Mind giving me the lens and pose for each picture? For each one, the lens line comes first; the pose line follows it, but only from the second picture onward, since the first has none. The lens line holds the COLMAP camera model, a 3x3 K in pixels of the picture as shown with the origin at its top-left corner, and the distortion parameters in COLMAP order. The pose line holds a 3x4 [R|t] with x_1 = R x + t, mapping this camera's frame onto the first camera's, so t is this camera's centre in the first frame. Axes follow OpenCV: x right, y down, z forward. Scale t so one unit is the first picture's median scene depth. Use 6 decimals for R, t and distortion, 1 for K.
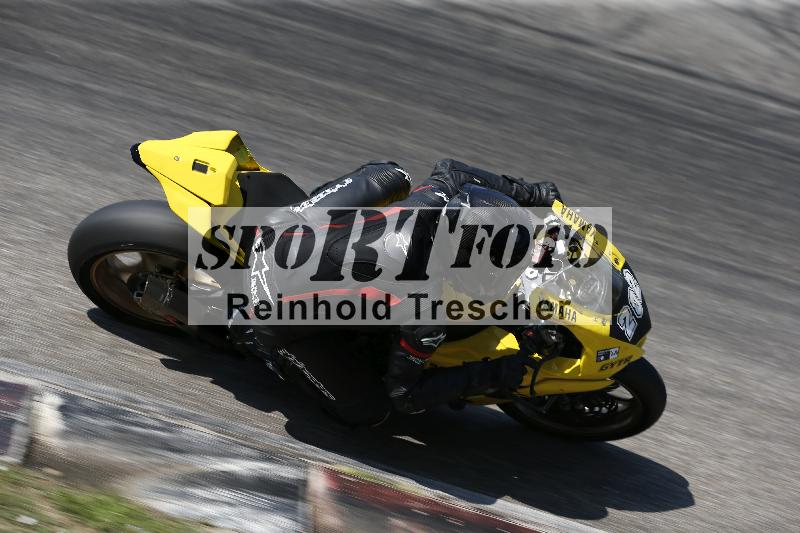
lens RADIAL K [[2933.7, 0, 400.0], [0, 2933.7, 266.5], [0, 0, 1]] dist [0.154140, 2.255127]
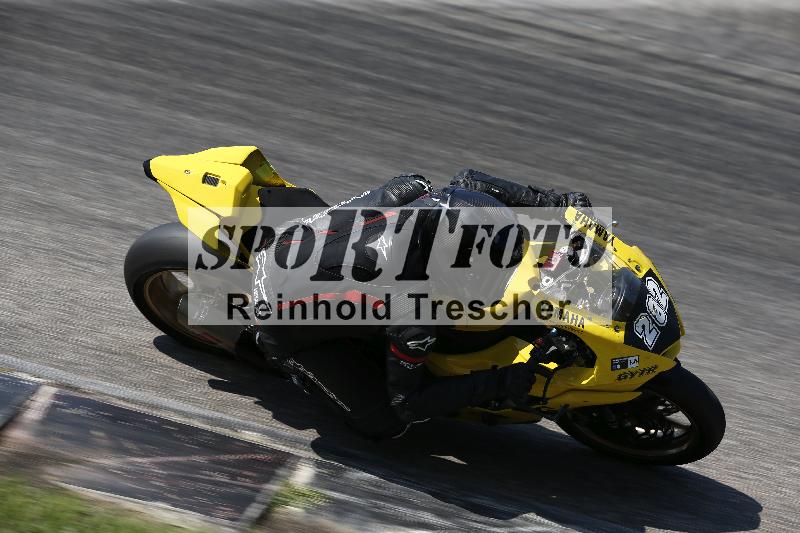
lens RADIAL K [[2933.7, 0, 400.0], [0, 2933.7, 266.5], [0, 0, 1]] dist [0.154140, 2.255127]
pose [[0.972699, -0.021605, -0.231061, 0.224583], [0.007119, 0.997966, -0.063343, 0.059314], [0.231960, 0.059968, 0.970875, 0.035110]]
